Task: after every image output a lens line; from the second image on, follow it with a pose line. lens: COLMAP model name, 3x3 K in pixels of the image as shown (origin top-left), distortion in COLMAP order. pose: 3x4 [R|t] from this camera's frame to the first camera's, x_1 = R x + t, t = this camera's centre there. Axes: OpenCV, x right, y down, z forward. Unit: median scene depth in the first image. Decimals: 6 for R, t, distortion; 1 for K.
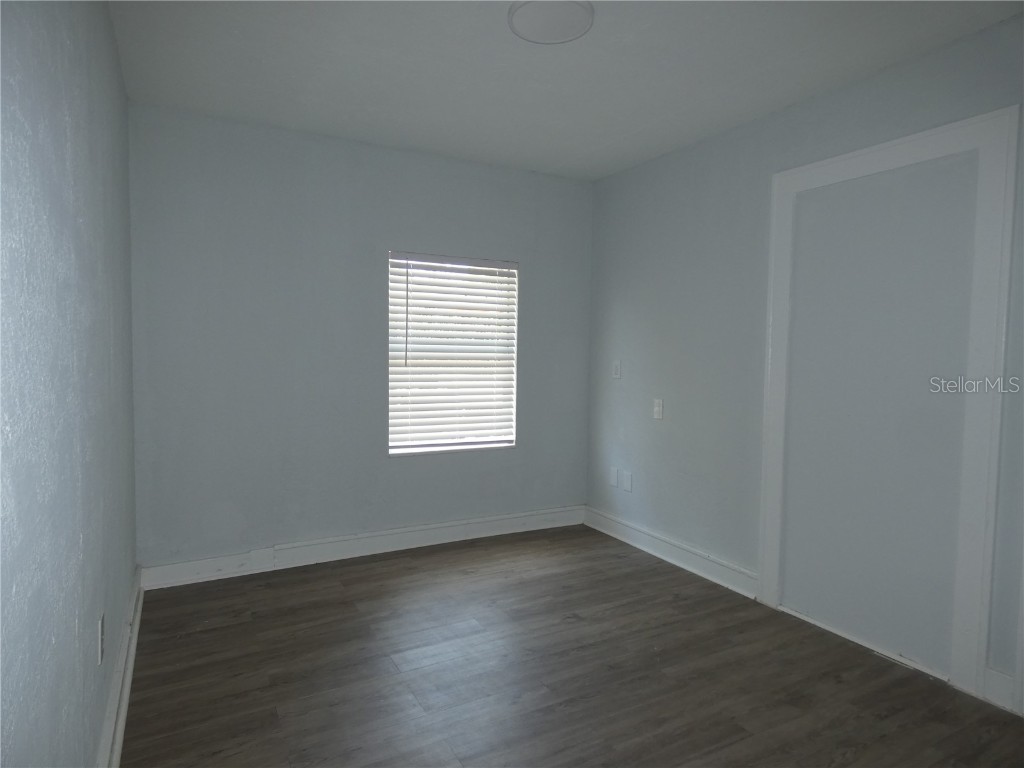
lens RADIAL K [[612.8, 0, 514.3], [0, 612.8, 383.7], [0, 0, 1]] dist [-0.001300, -0.000365]
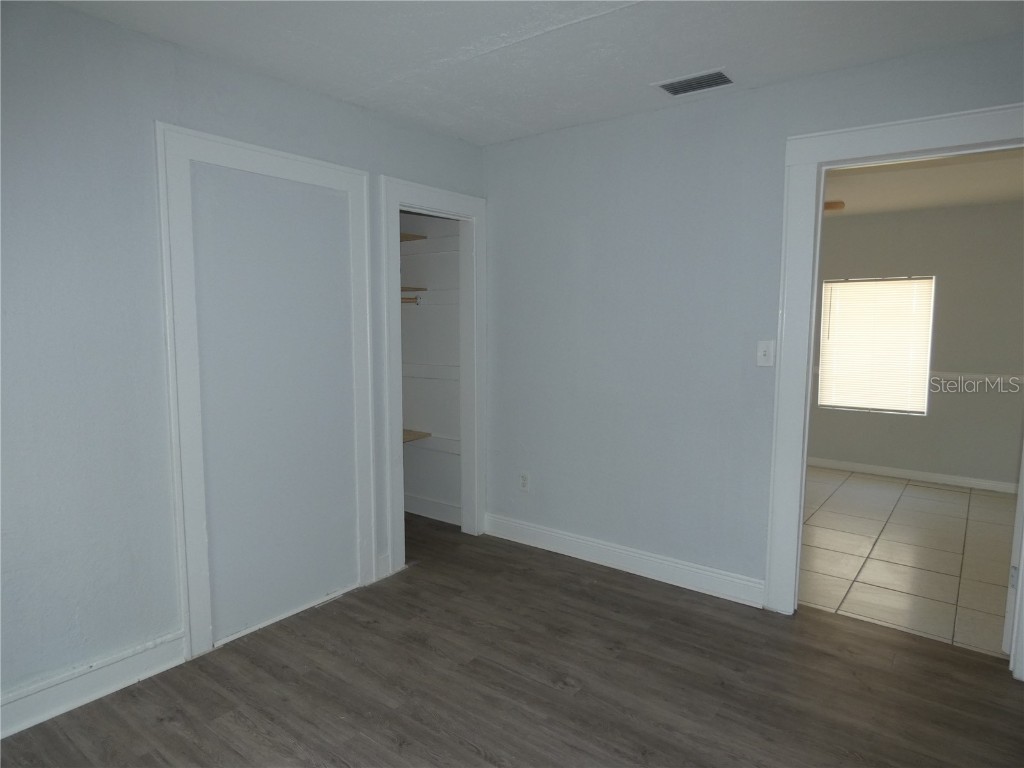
lens RADIAL K [[612.8, 0, 514.0], [0, 612.8, 386.0], [0, 0, 1]] dist [-0.001300, -0.000365]
pose [[-0.395802, -0.109956, 0.911729, -0.598670], [0.045503, 0.989238, 0.139058, -0.122362], [-0.917208, 0.096525, -0.386539, 1.126505]]
